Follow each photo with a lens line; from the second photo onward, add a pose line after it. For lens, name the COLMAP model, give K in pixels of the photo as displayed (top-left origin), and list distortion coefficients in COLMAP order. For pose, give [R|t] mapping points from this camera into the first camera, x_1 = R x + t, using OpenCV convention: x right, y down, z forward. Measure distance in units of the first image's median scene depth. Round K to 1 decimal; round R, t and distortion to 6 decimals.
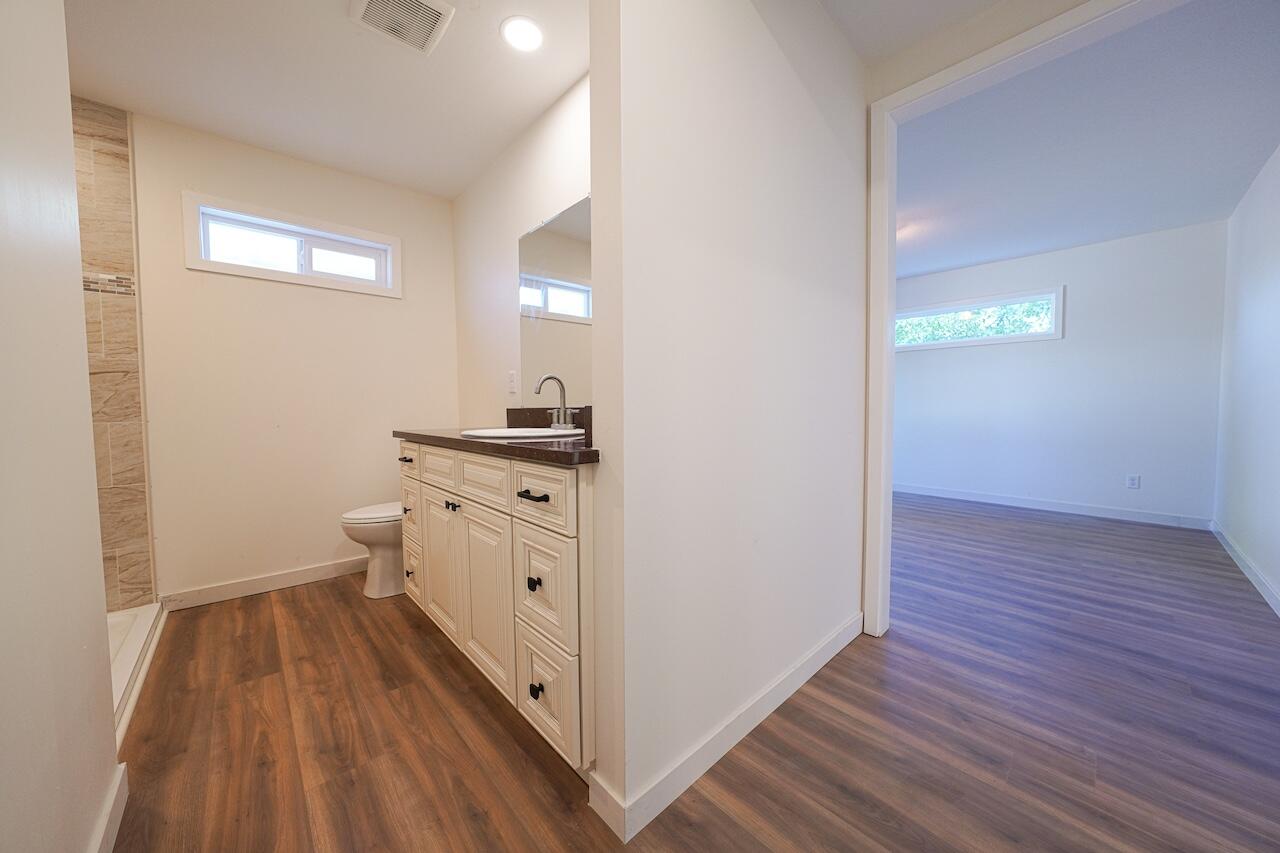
lens RADIAL K [[444.8, 0, 640.1], [0, 444.8, 432.0], [0, 0, 1]] dist [-0.022682, 0.004778]
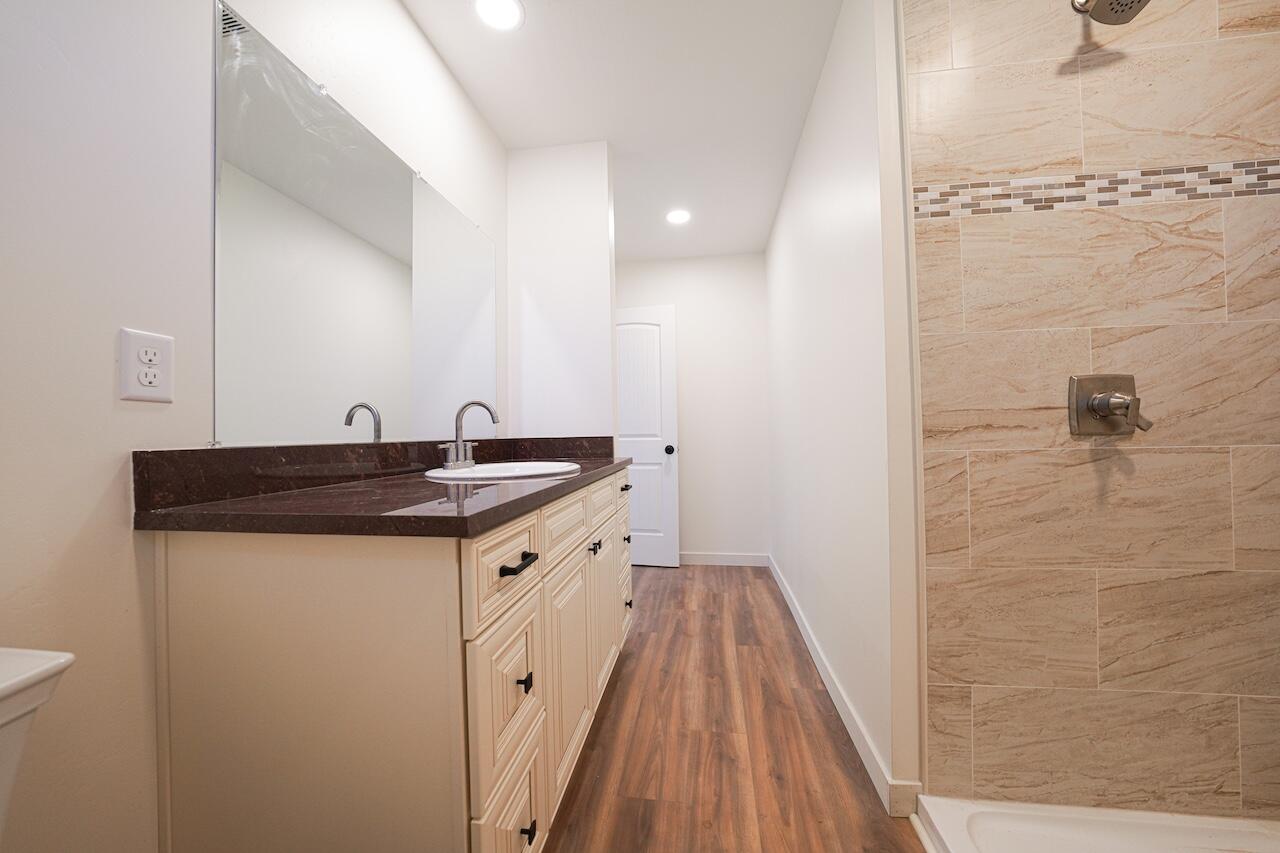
lens RADIAL K [[444.8, 0, 640.3], [0, 444.8, 428.1], [0, 0, 1]] dist [-0.022682, 0.004778]
pose [[-0.629462, 0.024671, 0.776639, -1.227777], [0.056708, 0.998289, 0.014250, -0.086725], [-0.774959, 0.053011, -0.629784, 1.540904]]
